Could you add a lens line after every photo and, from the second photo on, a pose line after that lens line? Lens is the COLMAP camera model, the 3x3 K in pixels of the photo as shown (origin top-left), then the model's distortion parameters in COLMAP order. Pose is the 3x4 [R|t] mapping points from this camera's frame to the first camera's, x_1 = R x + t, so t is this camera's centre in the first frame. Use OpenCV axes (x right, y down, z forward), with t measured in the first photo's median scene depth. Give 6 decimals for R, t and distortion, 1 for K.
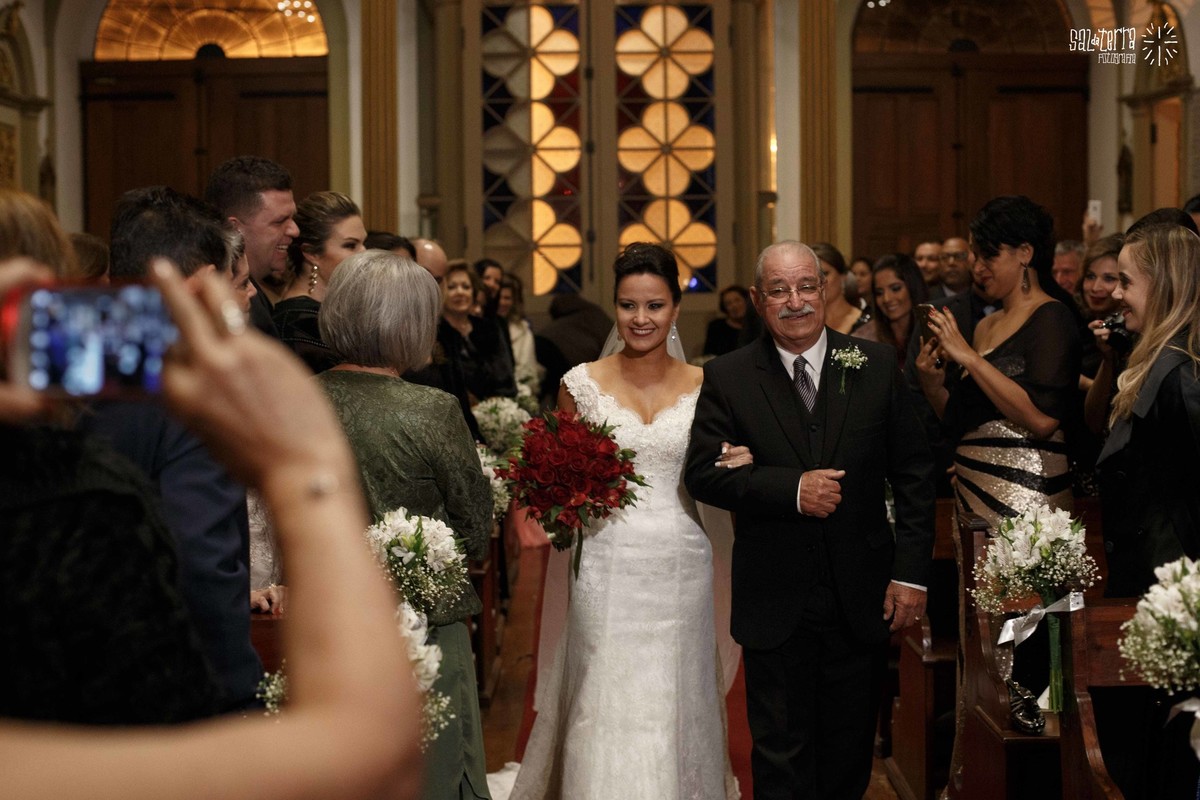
lens RADIAL K [[1882.8, 0, 609.8], [0, 1882.8, 400.0], [0, 0, 1]] dist [-0.109099, 0.000000]
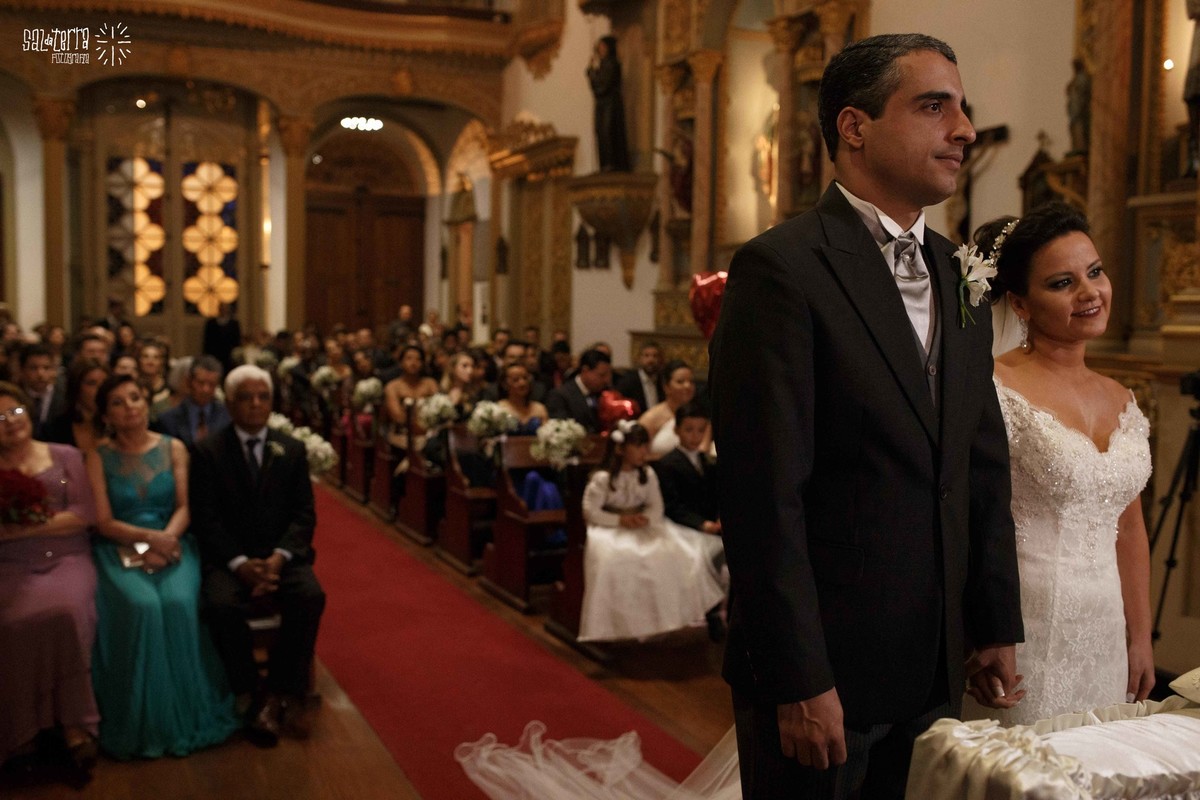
lens RADIAL K [[1133.8, 0, 600.0], [0, 1133.8, 405.6], [0, 0, 1]] dist [-0.040029, 0.000000]
pose [[0.914473, -0.011485, 0.404484, -0.073372], [0.001978, 0.999712, 0.023915, 0.008437], [-0.404642, -0.021069, 0.914232, -0.209402]]
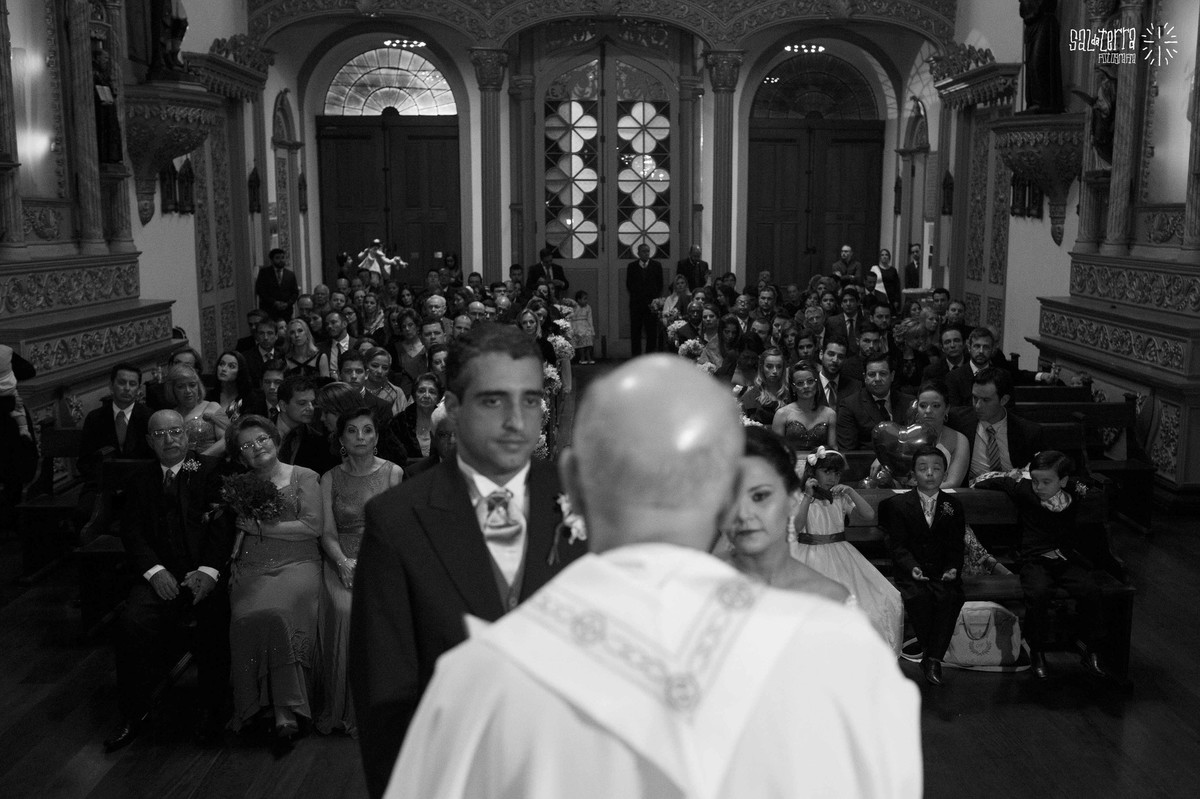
lens RADIAL K [[1265.3, 0, 647.3], [0, 1265.3, 419.1], [0, 0, 1]] dist [-0.018084, 0.000000]
pose [[0.999715, 0.011910, 0.020692, 0.010410], [-0.014000, 0.994479, 0.104000, -0.029027], [-0.019339, -0.104260, 0.994362, -0.270590]]
